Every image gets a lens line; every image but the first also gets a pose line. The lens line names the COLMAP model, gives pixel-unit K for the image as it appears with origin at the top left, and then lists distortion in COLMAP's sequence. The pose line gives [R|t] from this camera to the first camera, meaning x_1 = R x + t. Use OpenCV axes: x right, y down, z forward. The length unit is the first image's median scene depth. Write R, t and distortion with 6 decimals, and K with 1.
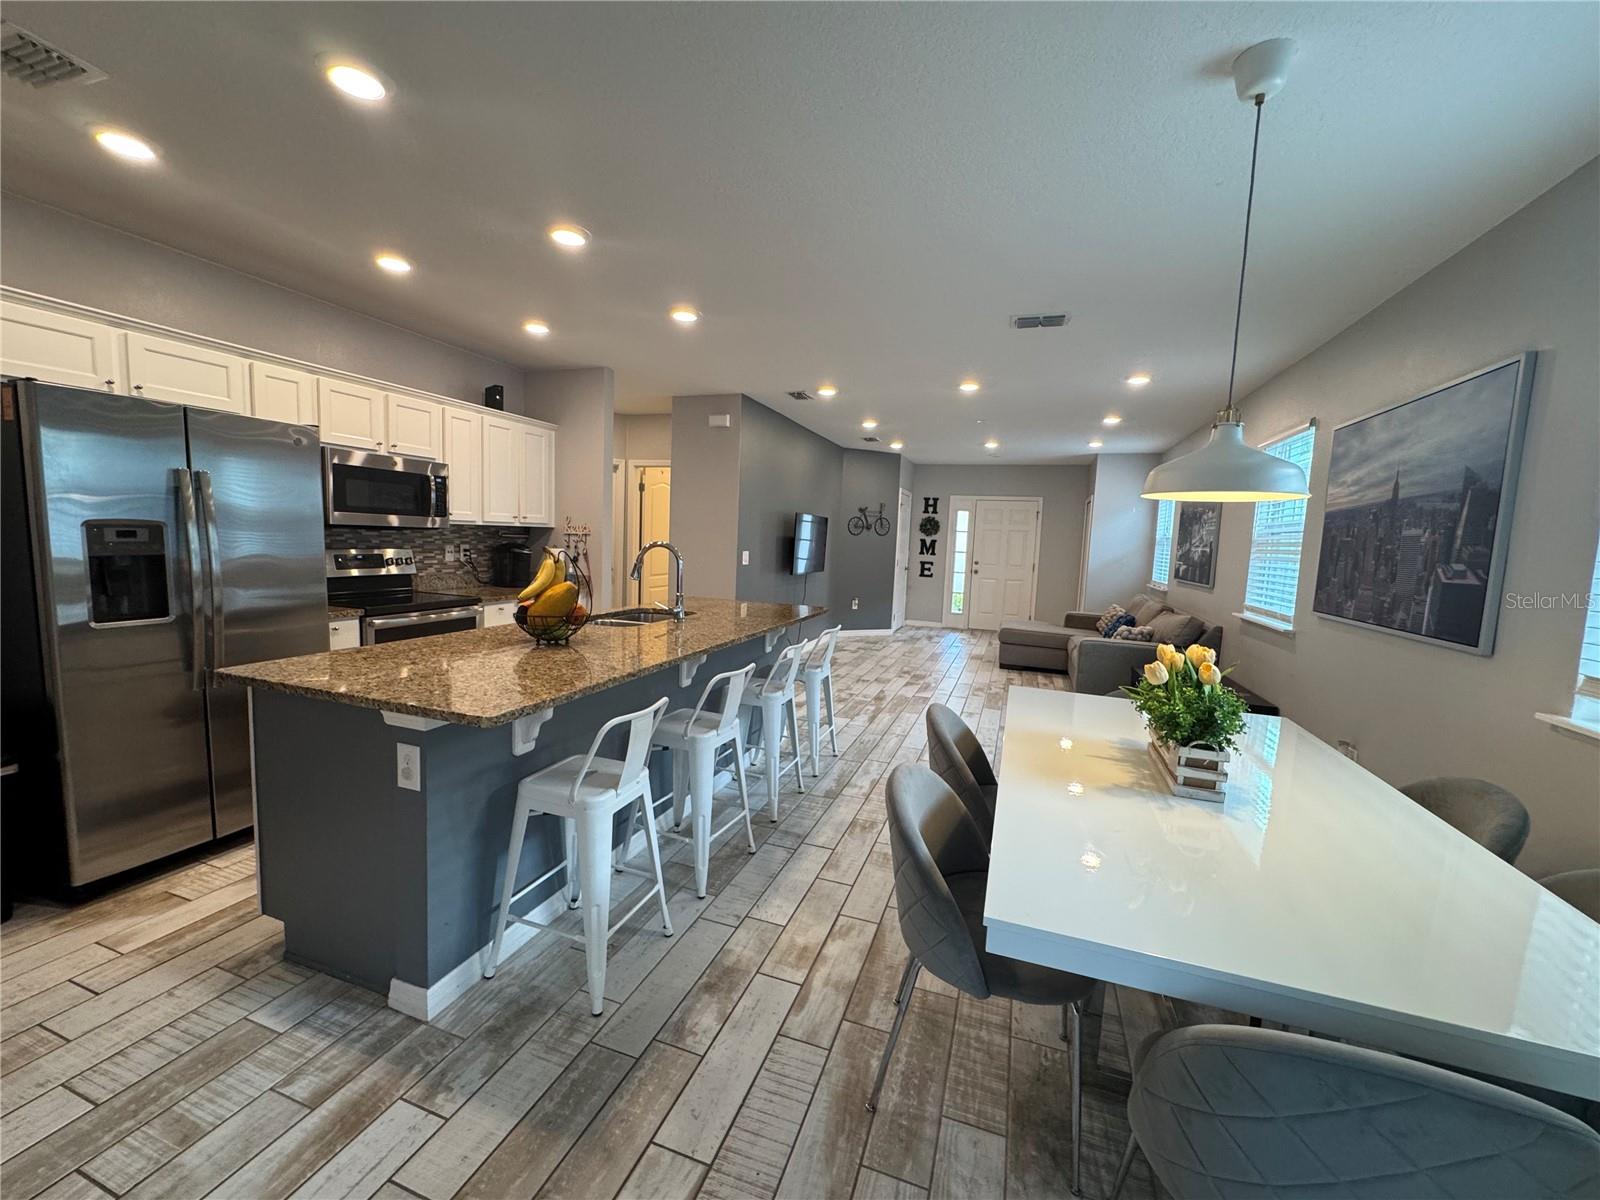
lens RADIAL K [[640.1, 0, 800.0], [0, 640.1, 600.0], [0, 0, 1]] dist [-0.003414, 0.000415]
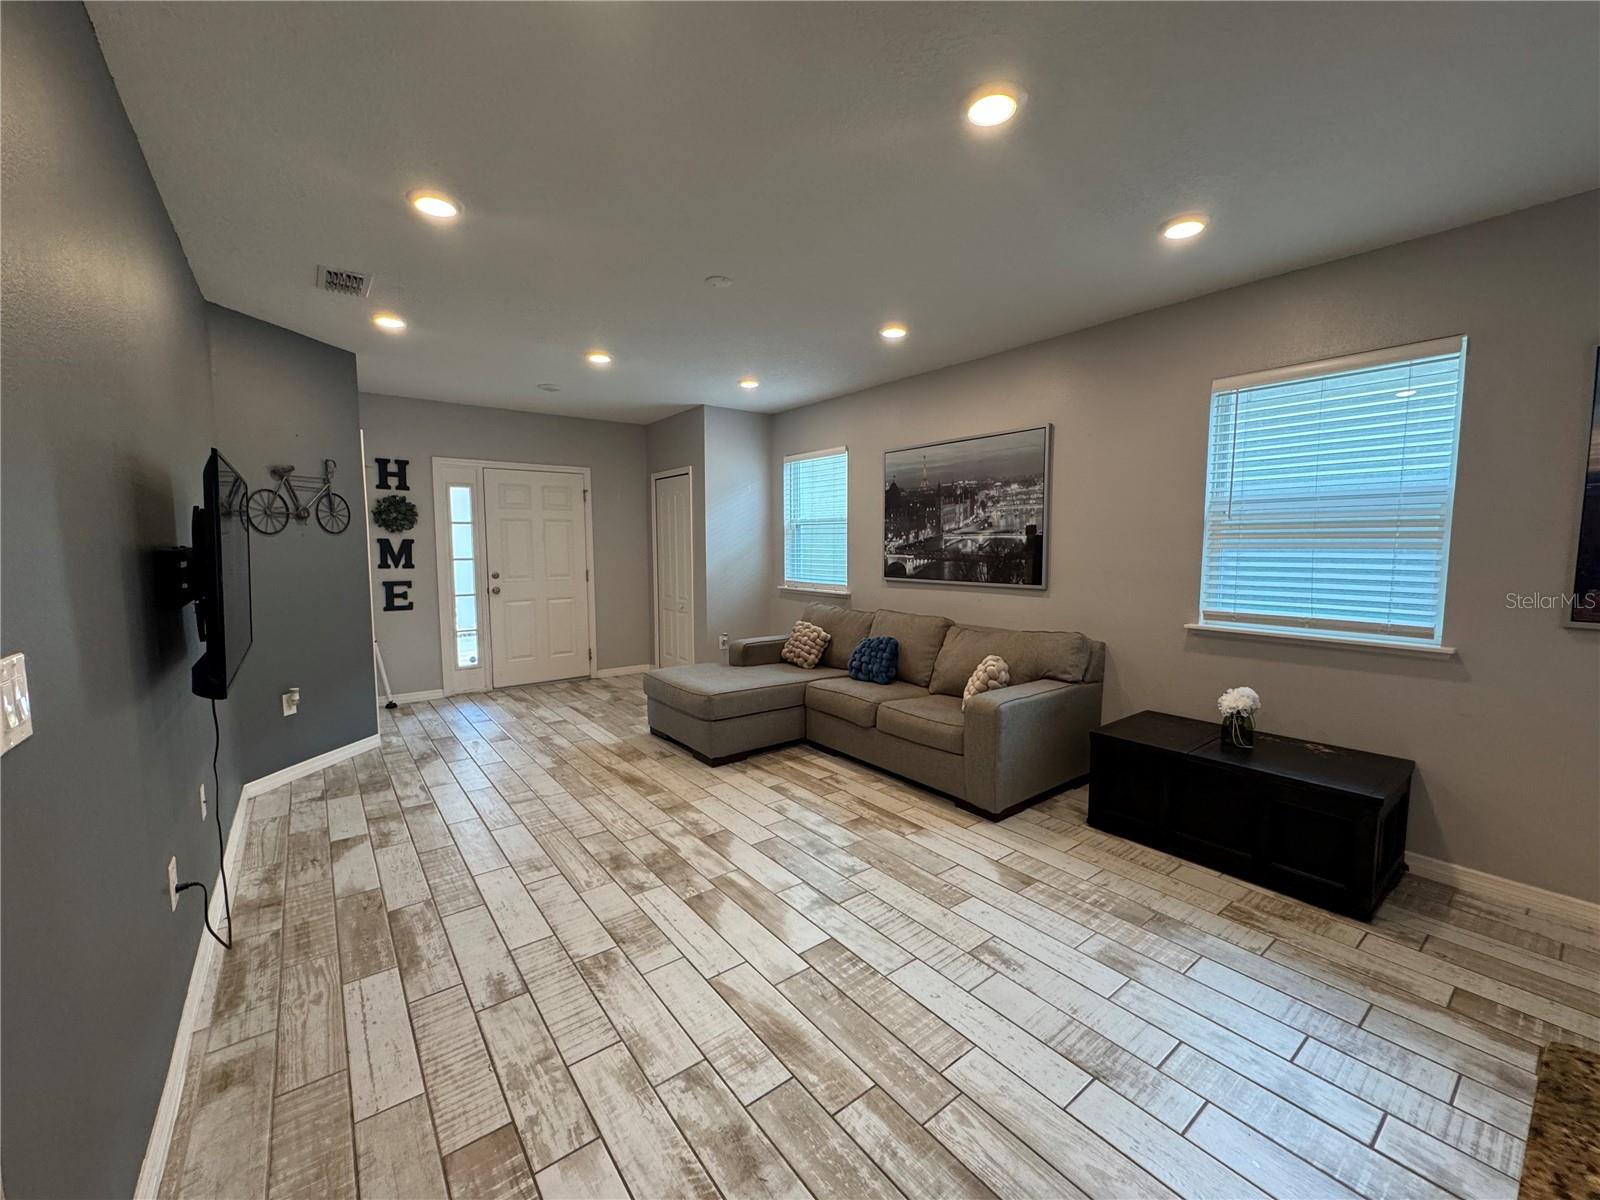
lens RADIAL K [[640.1, 0, 800.0], [0, 640.1, 600.0], [0, 0, 1]] dist [-0.003414, 0.000415]
pose [[0.544102, -0.116429, 0.830901, -0.136464], [0.107133, 0.991859, 0.068828, -0.103072], [-0.832151, 0.051568, 0.552146, 0.986688]]
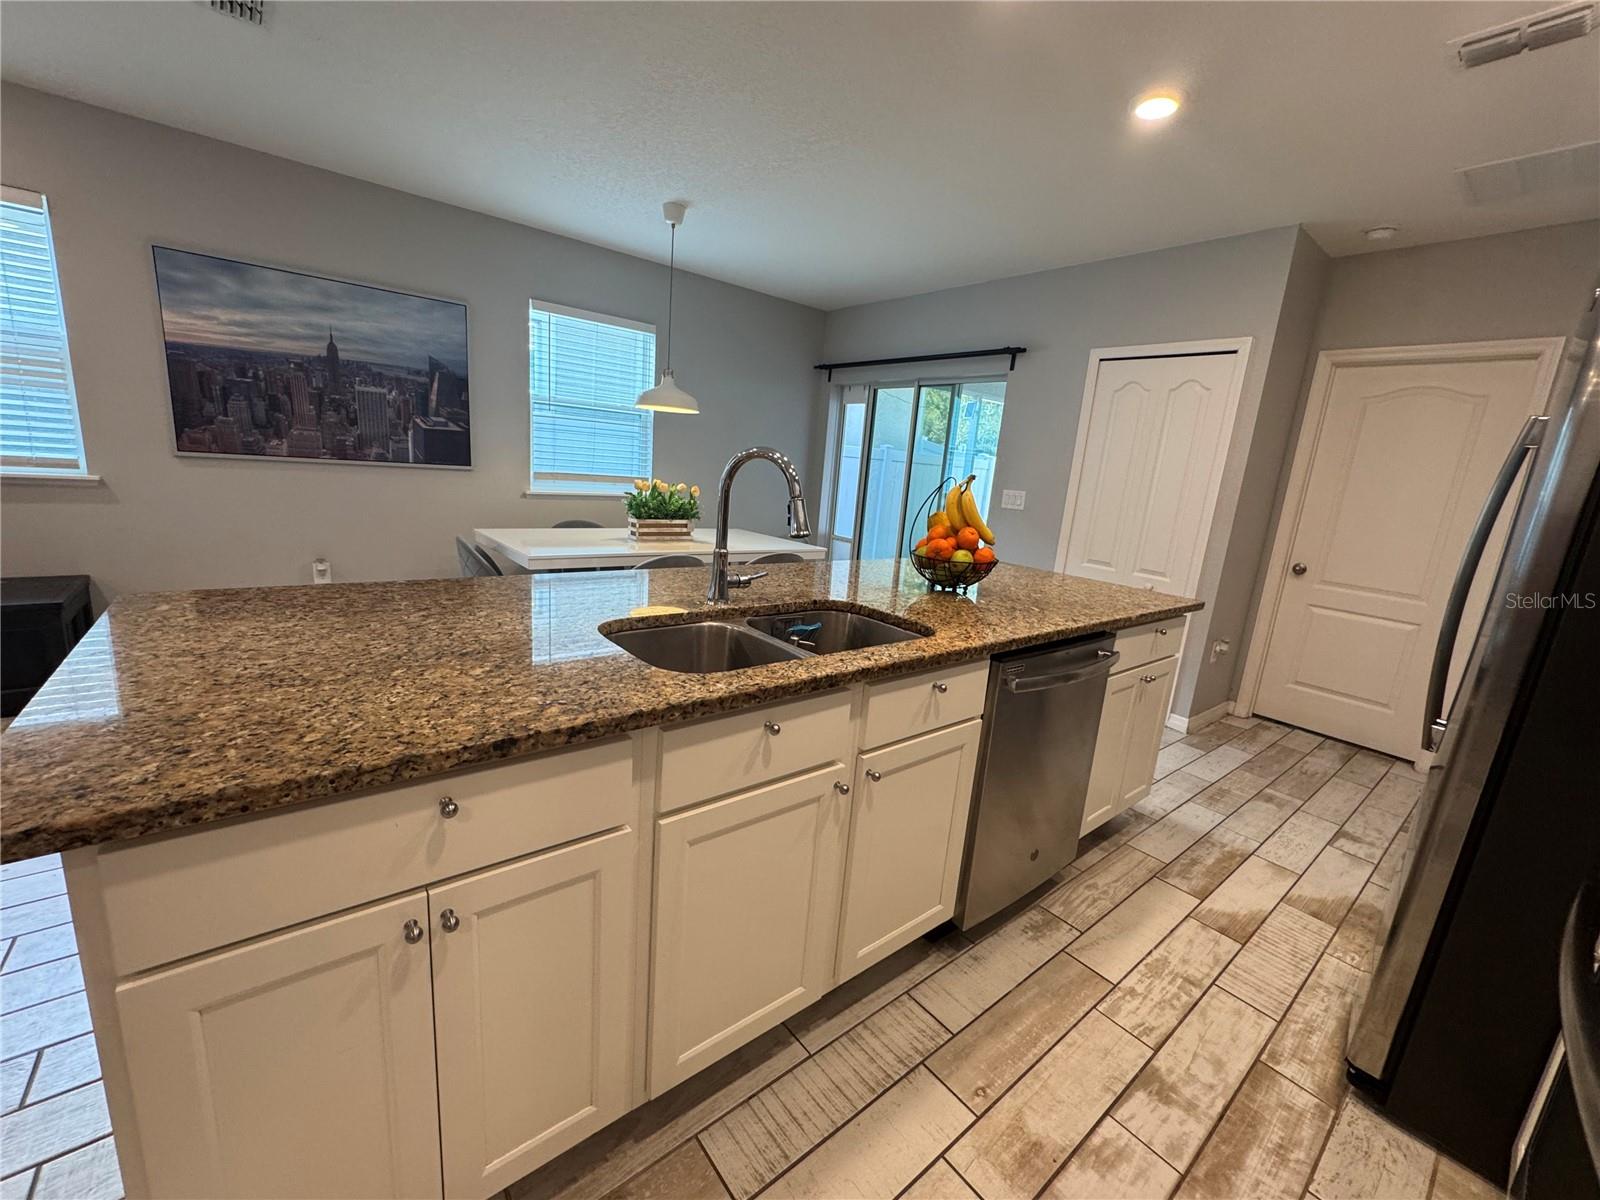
lens RADIAL K [[640.1, 0, 800.0], [0, 640.1, 600.0], [0, 0, 1]] dist [-0.003414, 0.000415]
pose [[-0.844018, -0.217549, 0.490210, -0.358316], [-0.062347, 0.947637, 0.313204, -0.095710], [-0.532678, 0.233787, -0.813386, 1.006968]]
